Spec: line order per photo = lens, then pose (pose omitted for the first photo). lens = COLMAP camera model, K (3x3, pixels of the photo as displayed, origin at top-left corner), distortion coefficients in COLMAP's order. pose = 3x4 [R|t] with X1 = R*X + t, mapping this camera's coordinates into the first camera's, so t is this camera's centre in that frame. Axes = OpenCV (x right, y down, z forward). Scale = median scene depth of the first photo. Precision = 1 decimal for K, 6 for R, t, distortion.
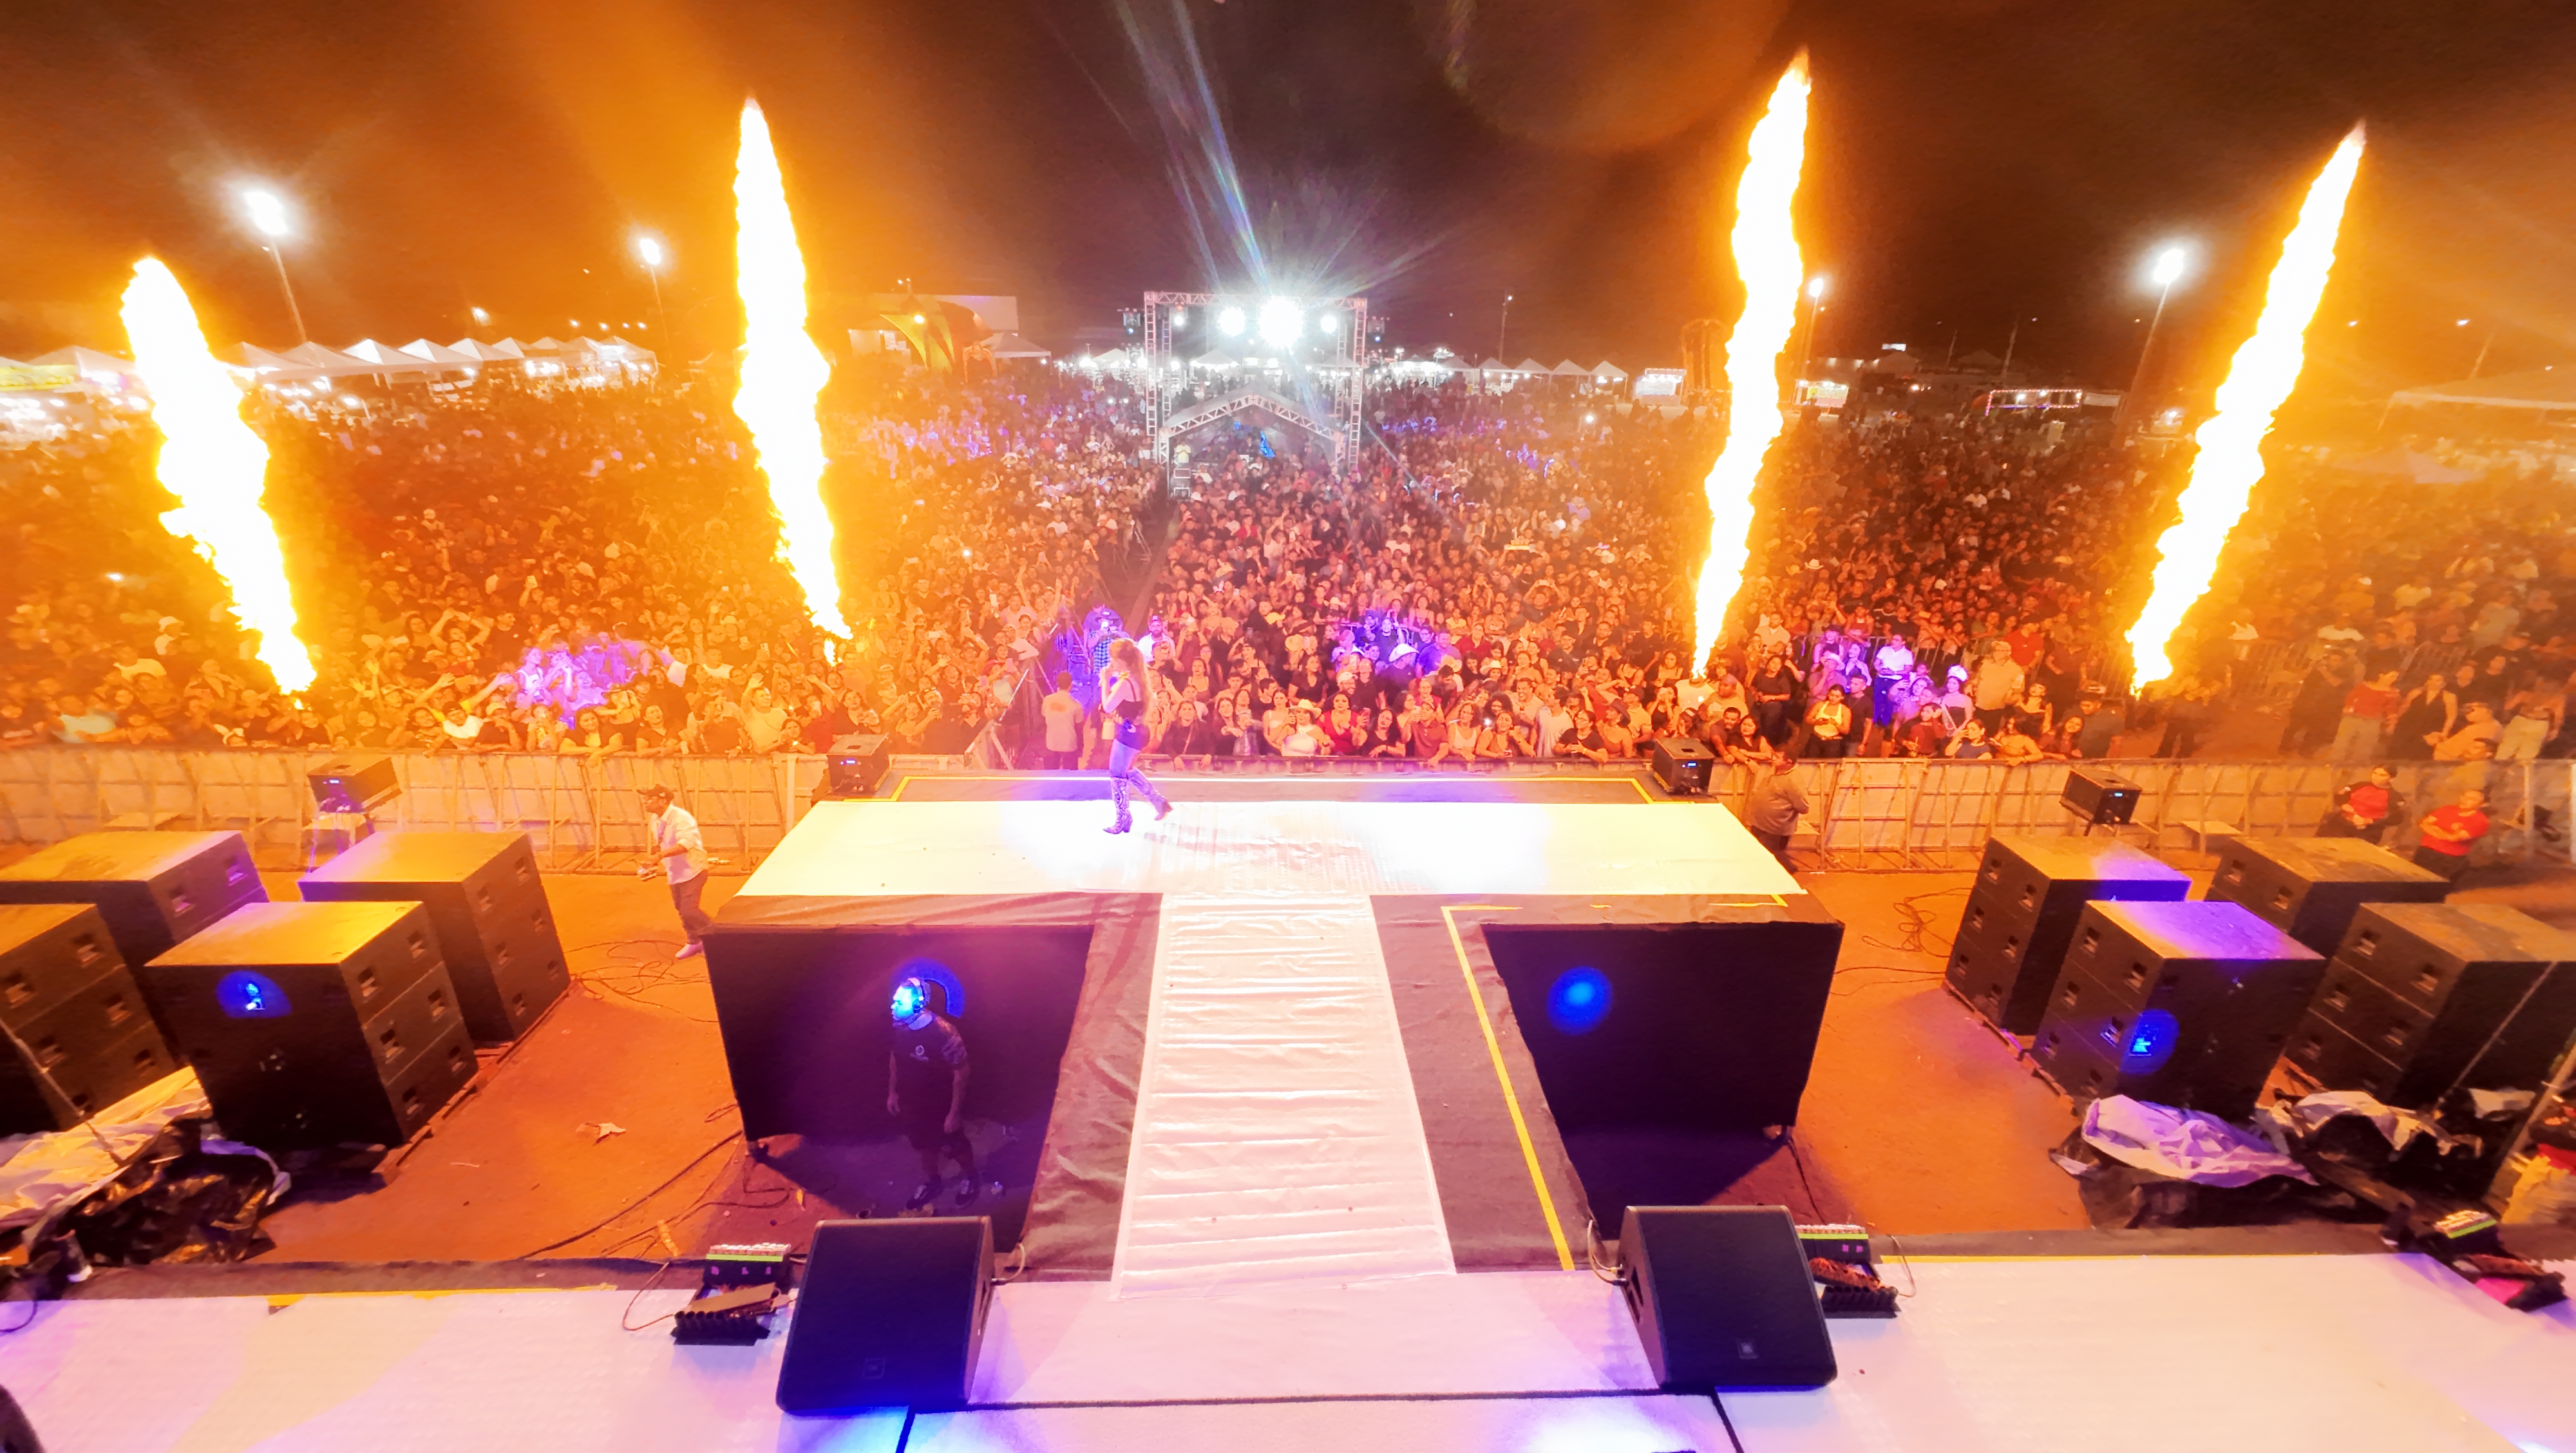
lens RADIAL K [[1008.9, 0, 1286.8], [0, 1008.9, 720.3], [0, 0, 1]] dist [-0.002858, 0.002348]
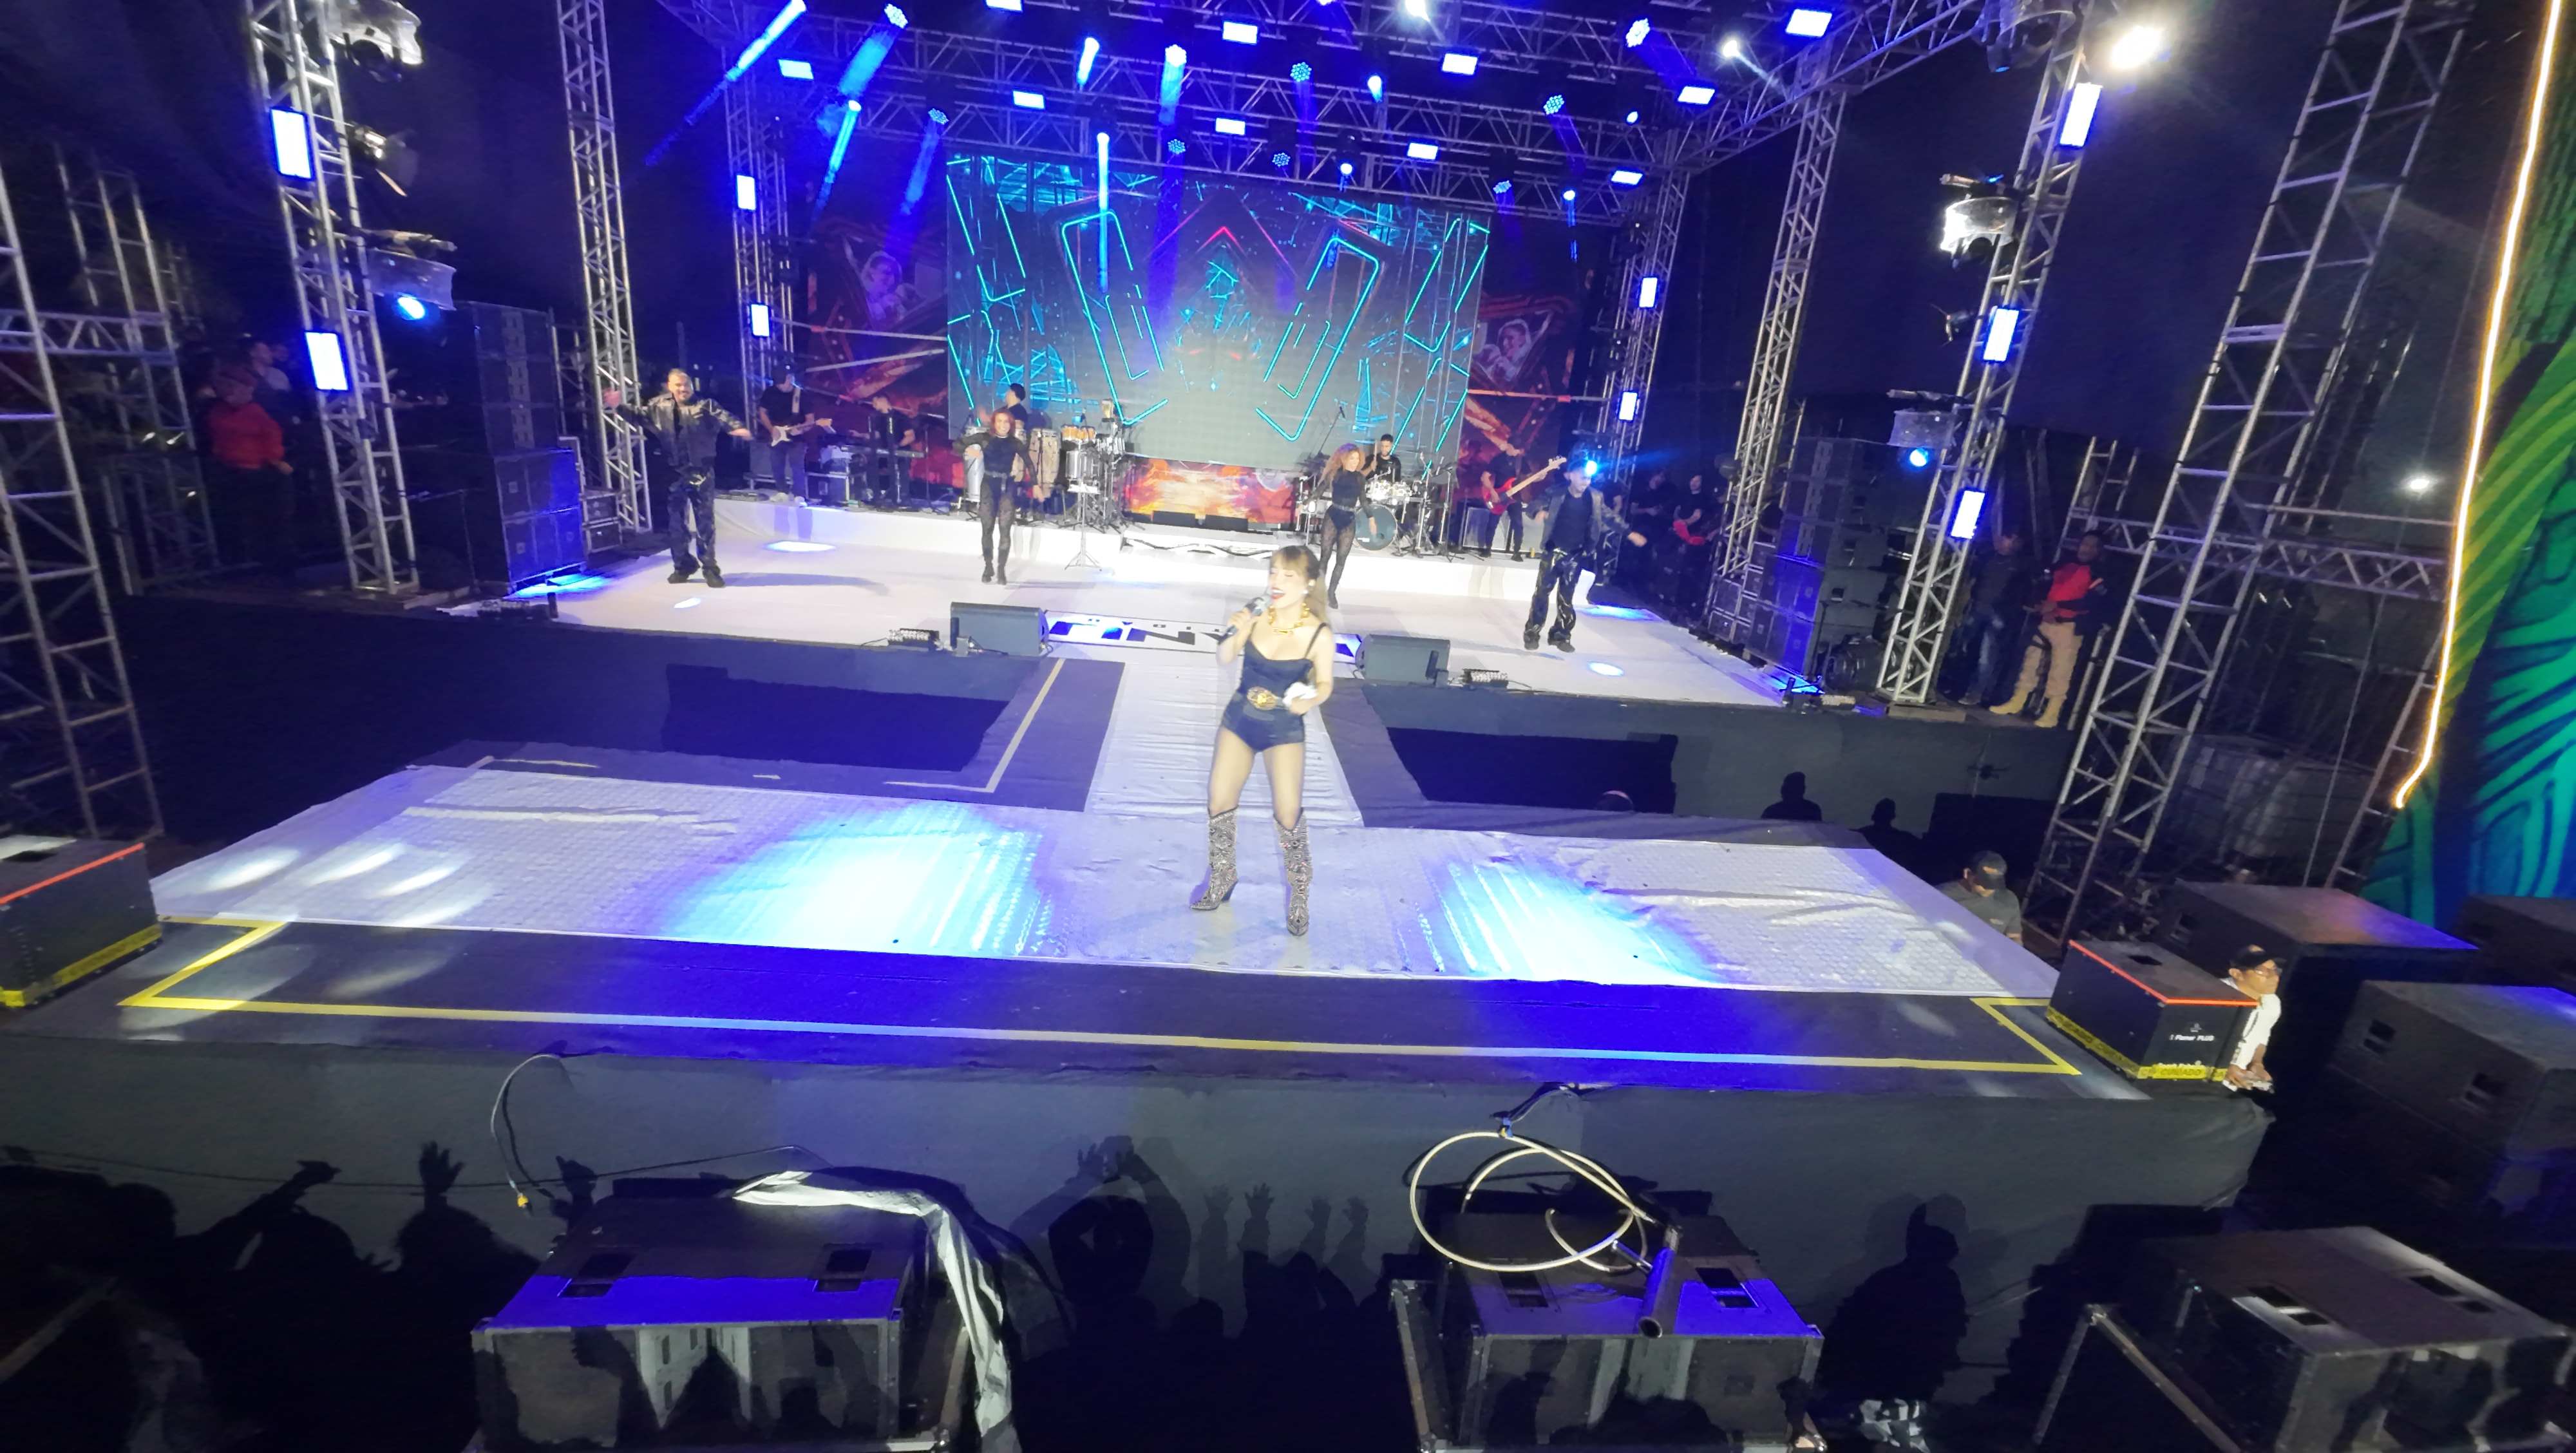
lens RADIAL K [[1008.9, 0, 1288.5], [0, 1008.9, 726.2], [0, 0, 1]] dist [-0.002858, 0.002348]
pose [[-0.991914, -0.103927, -0.072843, -0.002294], [-0.126619, 0.771320, 0.623725, -0.181508], [-0.008637, 0.627905, -0.778242, 0.812351]]
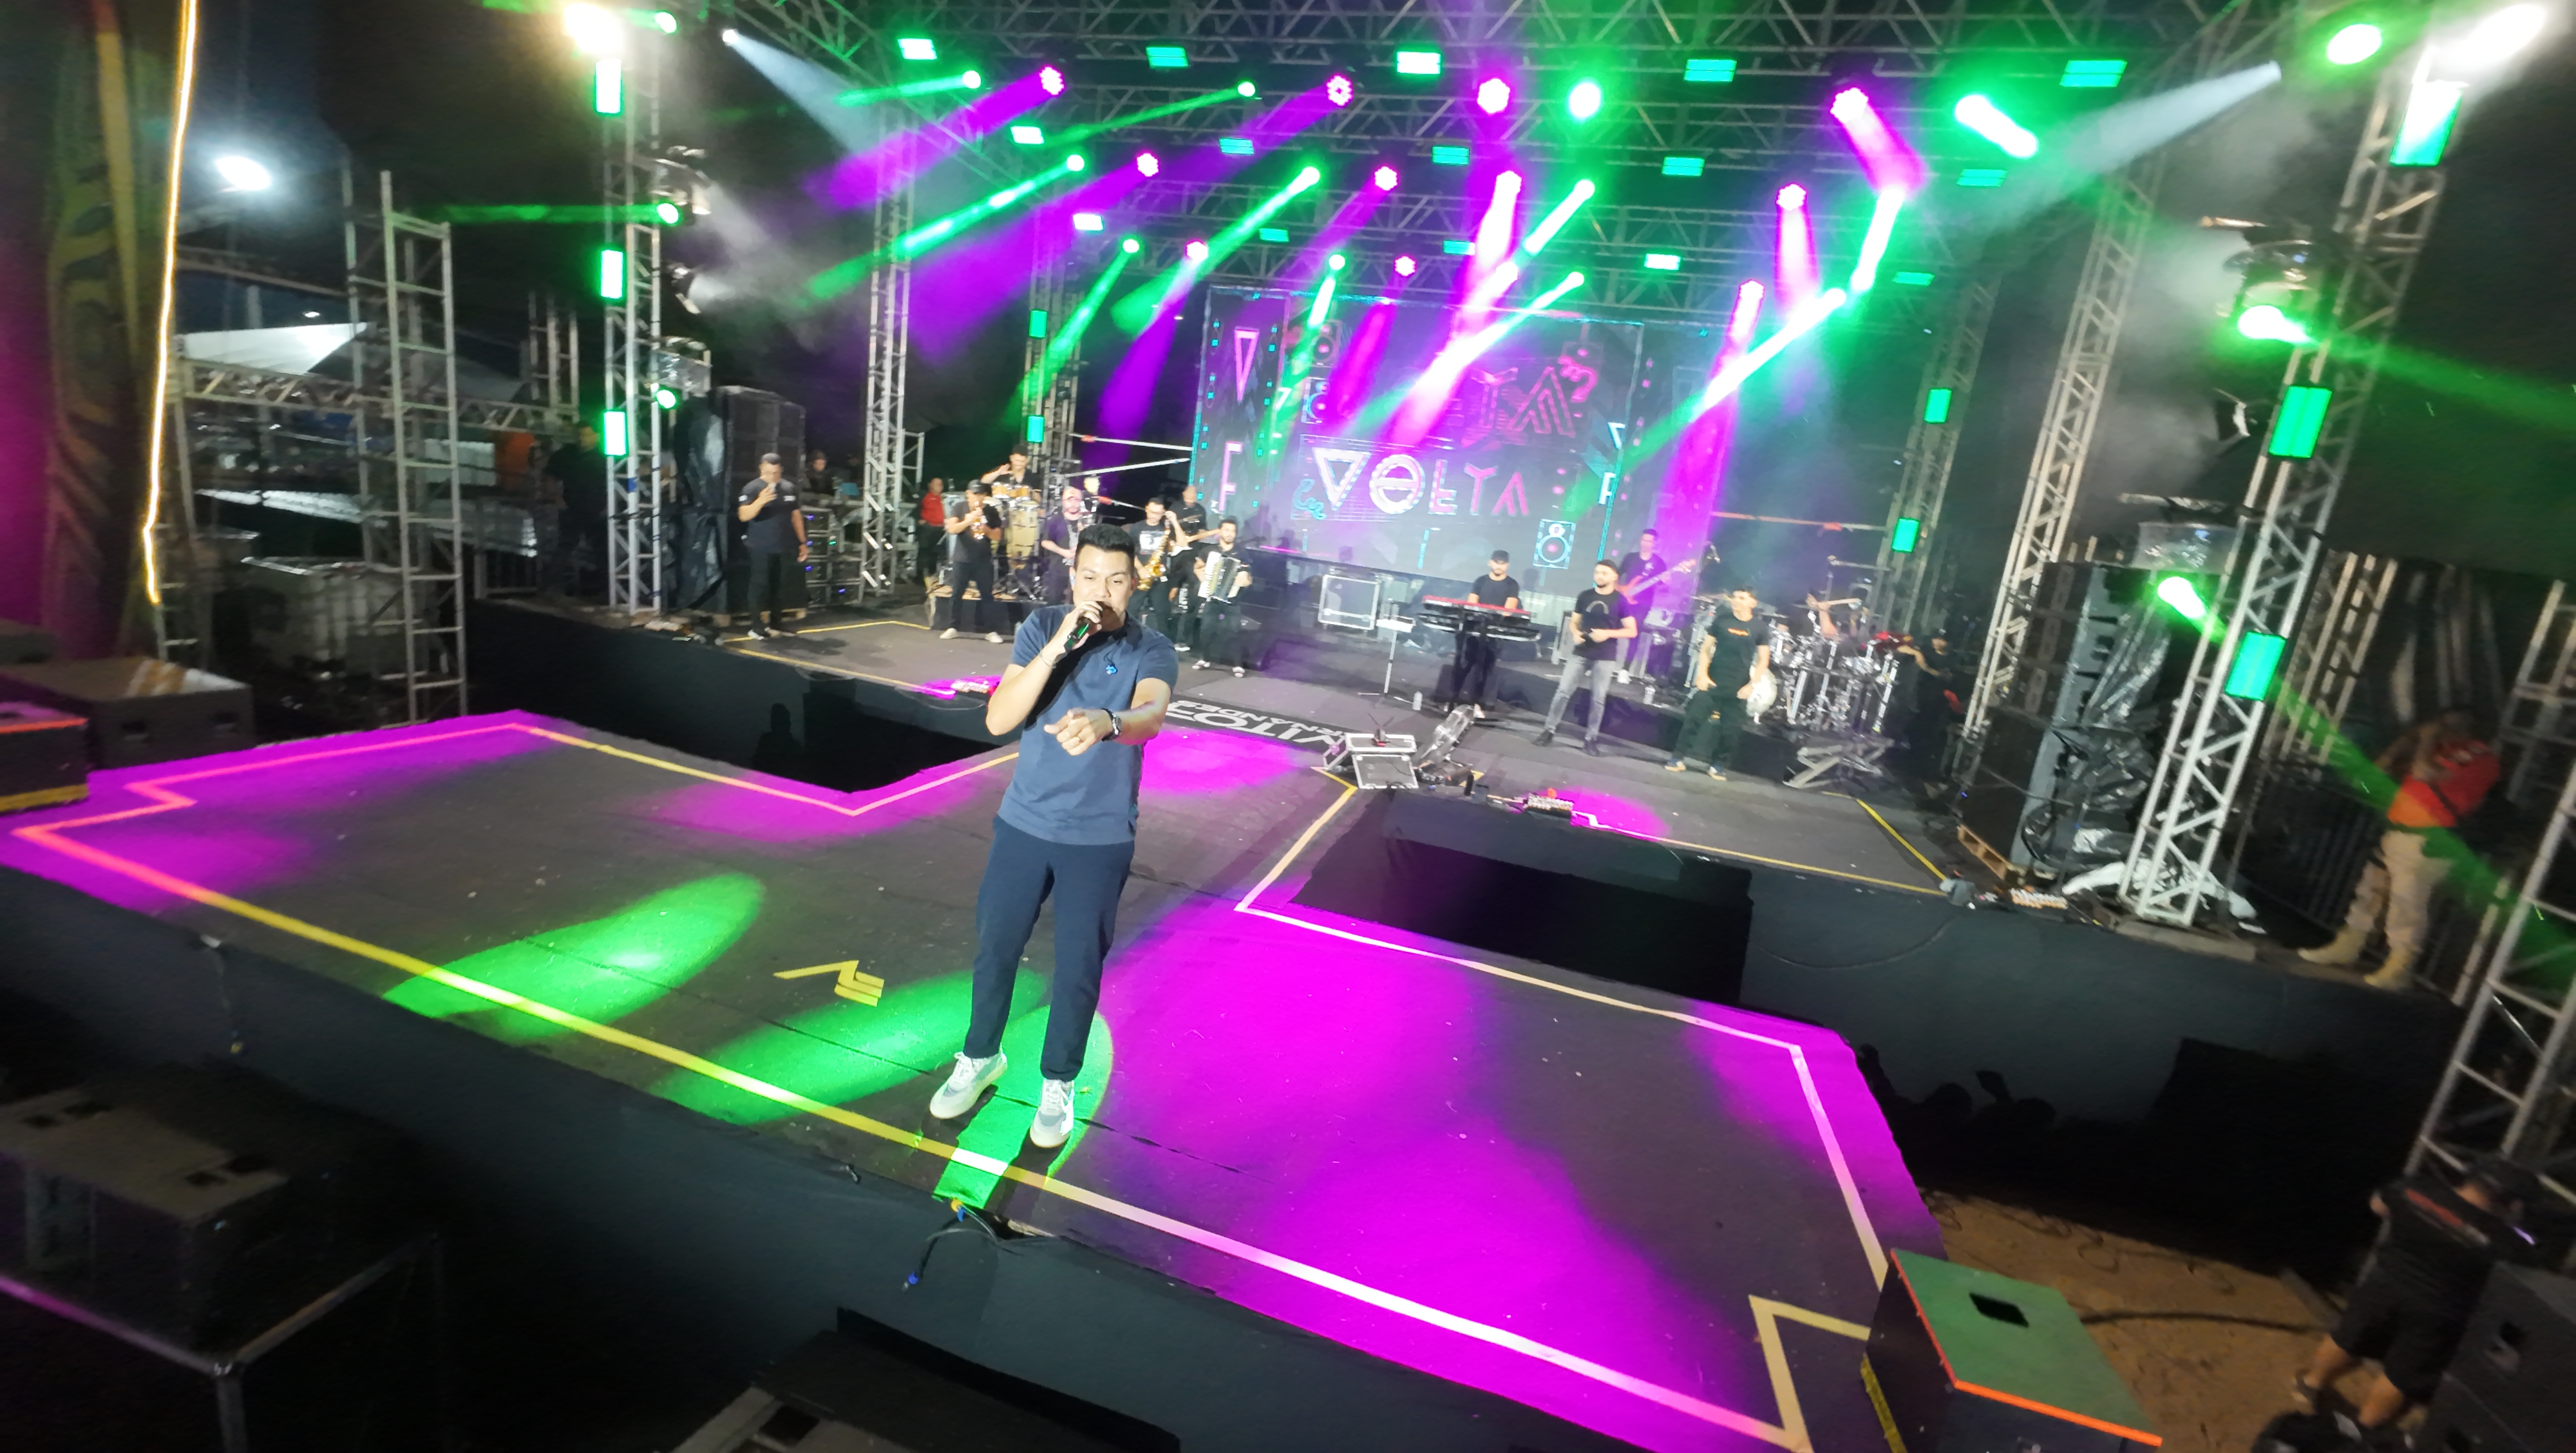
lens RADIAL K [[1008.9, 0, 1285.5], [0, 1008.9, 726.0], [0, 0, 1]] dist [-0.002858, 0.002348]
pose [[-0.932309, -0.219339, 0.287559, -0.186325], [-0.028334, 0.836955, 0.546537, -0.156243], [-0.360551, 0.501394, -0.786516, 0.759373]]
